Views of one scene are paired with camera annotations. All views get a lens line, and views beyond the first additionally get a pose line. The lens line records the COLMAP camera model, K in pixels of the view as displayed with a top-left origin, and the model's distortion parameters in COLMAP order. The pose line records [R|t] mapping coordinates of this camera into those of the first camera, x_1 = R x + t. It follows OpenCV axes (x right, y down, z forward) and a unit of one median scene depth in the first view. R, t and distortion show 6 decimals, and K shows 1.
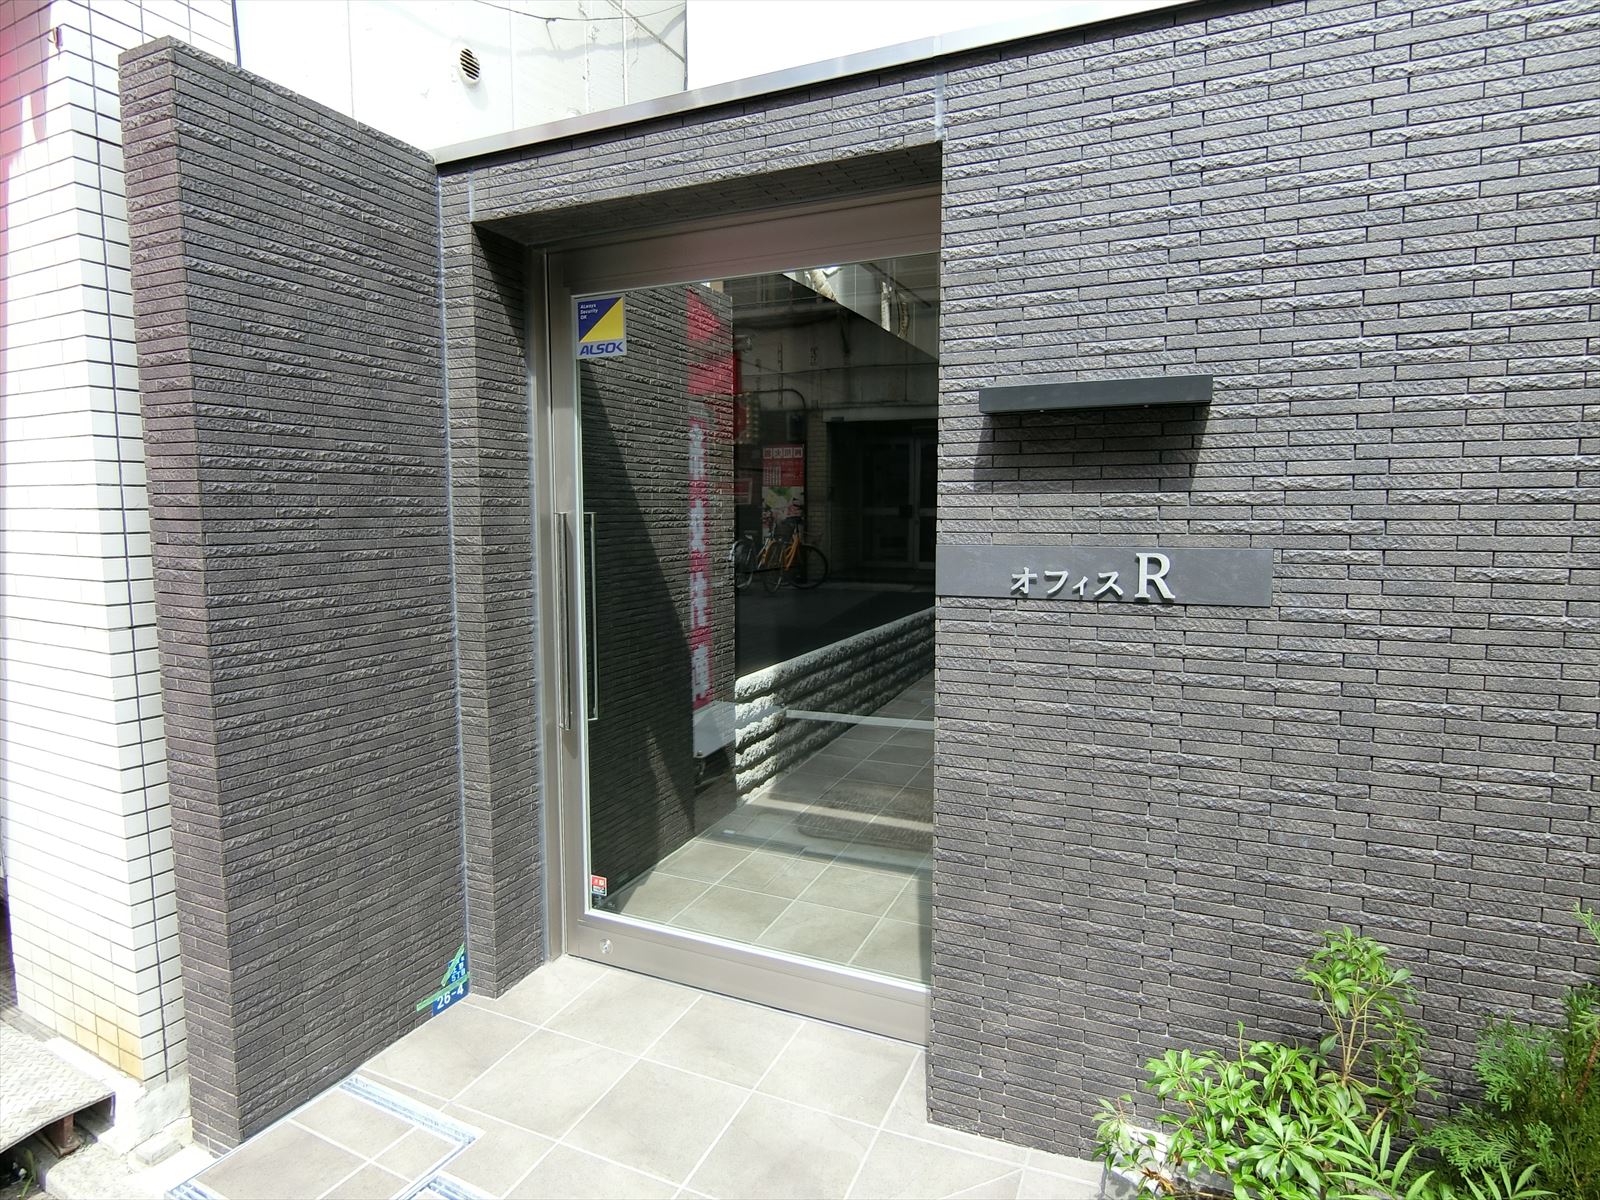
lens RADIAL K [[881.4, 0, 790.7], [0, 881.4, 606.5], [0, 0, 1]] dist [-0.019546, 0.002511]
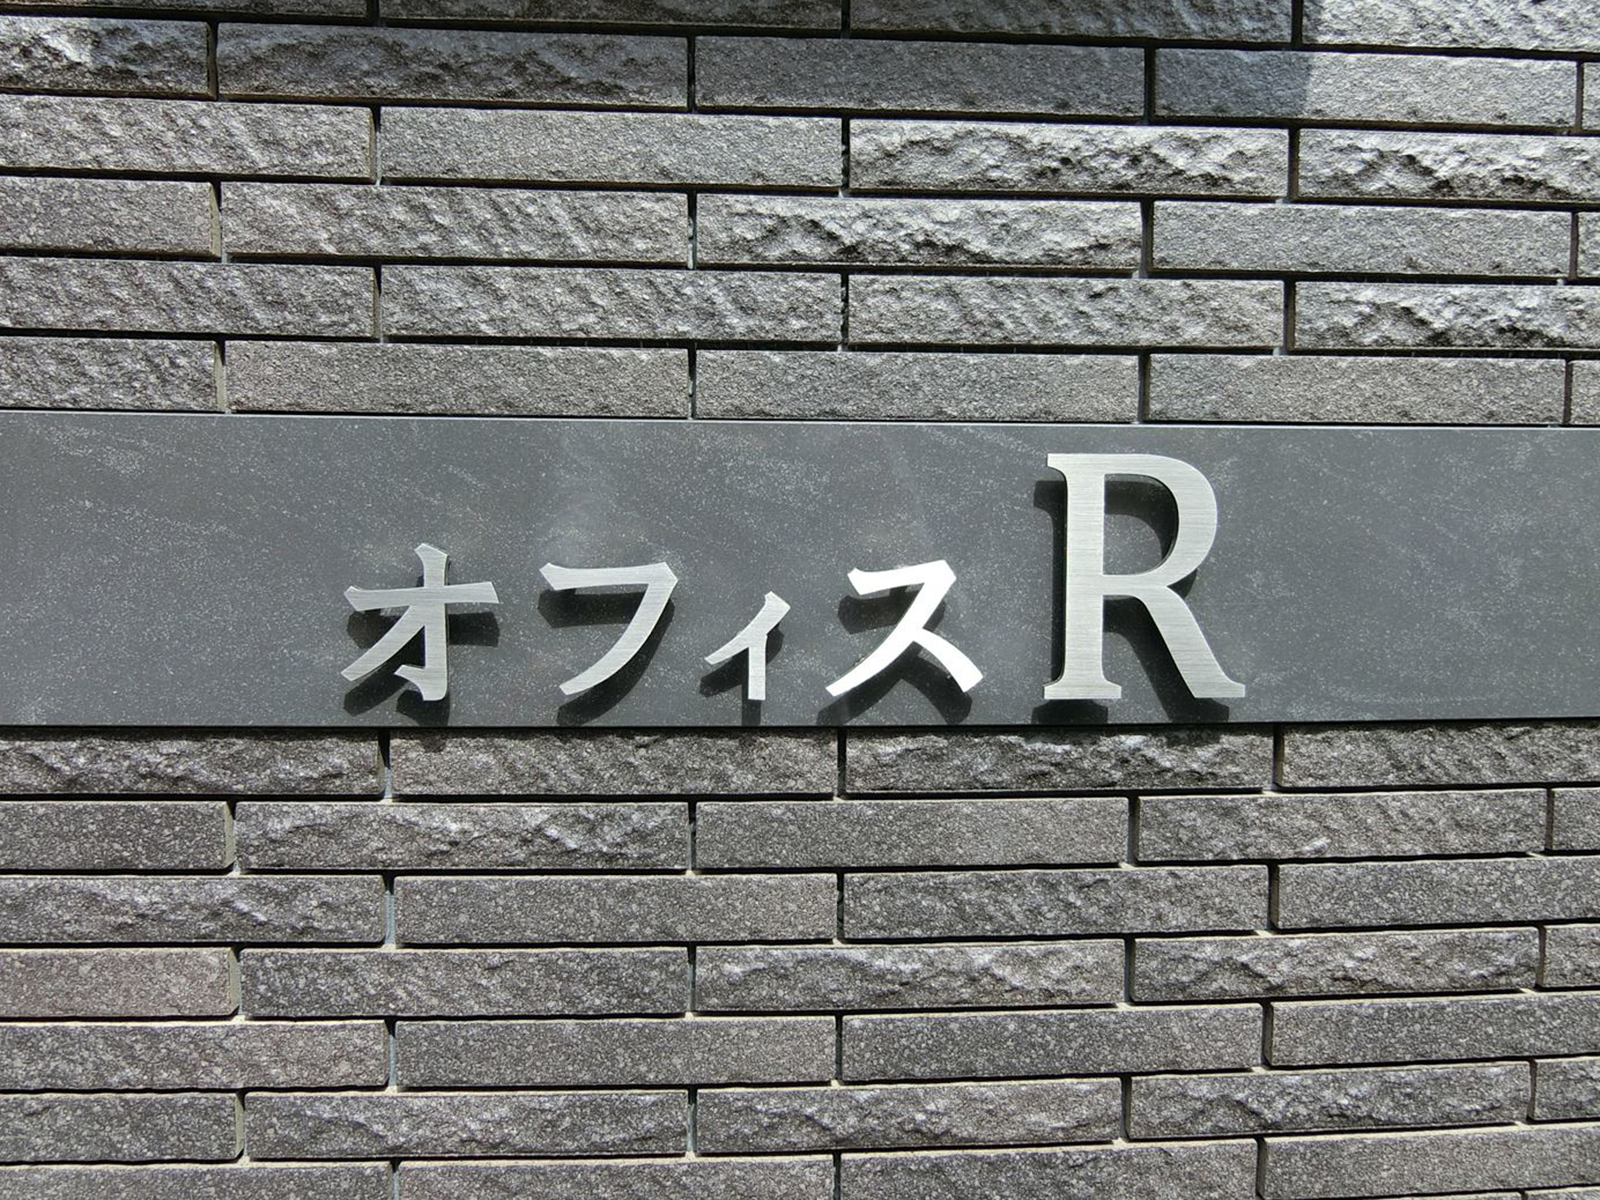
lens RADIAL K [[889.1, 0, 798.6], [0, 889.1, 495.9], [0, 0, 1]] dist [-0.002674, 0.000143]
pose [[0.890676, -0.004126, 0.454620, 0.262554], [0.036232, 0.997423, -0.061932, -0.042349], [-0.453193, 0.071633, 0.888530, 0.849137]]
